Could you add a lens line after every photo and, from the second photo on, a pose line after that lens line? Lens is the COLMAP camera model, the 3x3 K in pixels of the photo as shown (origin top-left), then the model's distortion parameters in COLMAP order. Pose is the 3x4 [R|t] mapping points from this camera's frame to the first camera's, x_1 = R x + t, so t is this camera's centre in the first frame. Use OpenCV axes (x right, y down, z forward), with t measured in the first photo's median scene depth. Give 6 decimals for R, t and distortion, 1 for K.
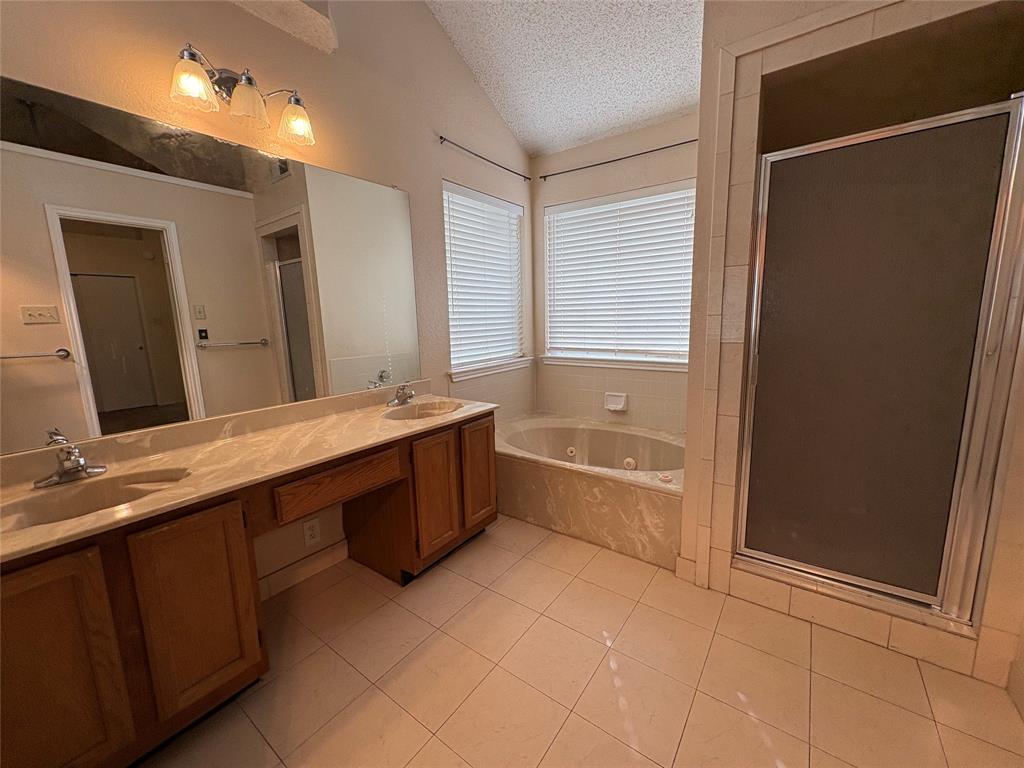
lens RADIAL K [[408.3, 0, 515.6], [0, 408.3, 382.8], [0, 0, 1]] dist [0.001872, -0.000020]
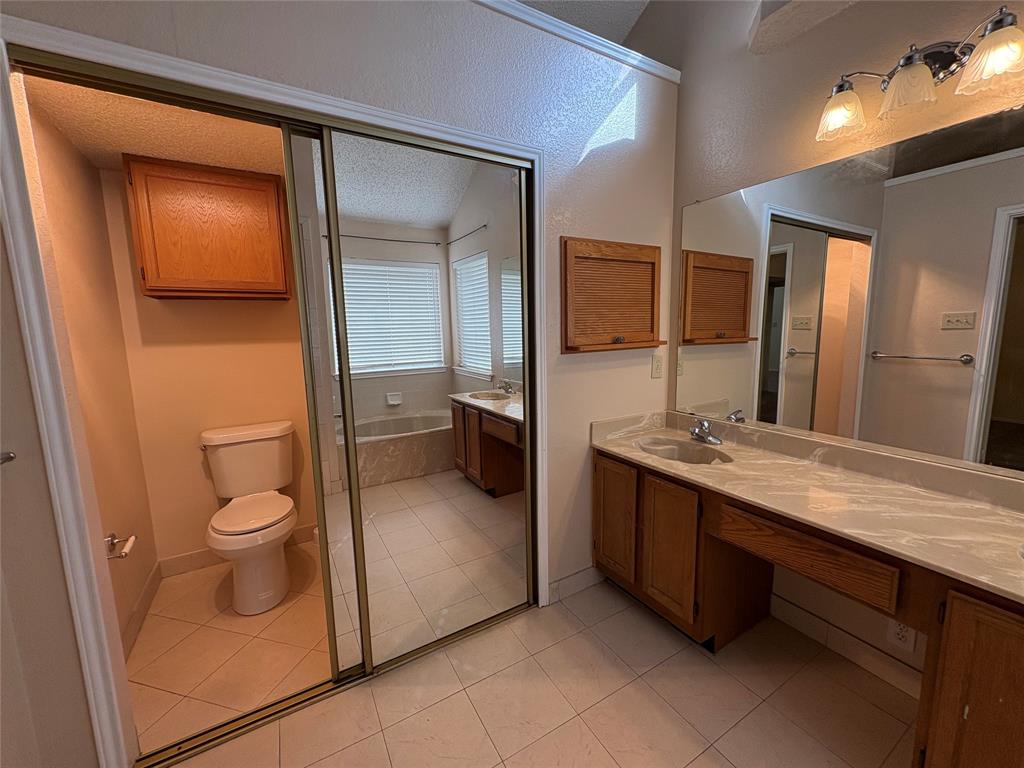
lens RADIAL K [[408.3, 0, 515.0], [0, 408.3, 382.9], [0, 0, 1]] dist [0.001872, -0.000020]
pose [[-0.396283, 0.157360, -0.904543, 0.538792], [-0.119892, 0.967898, 0.220907, -0.216681], [0.910267, 0.195989, -0.364695, 0.763513]]
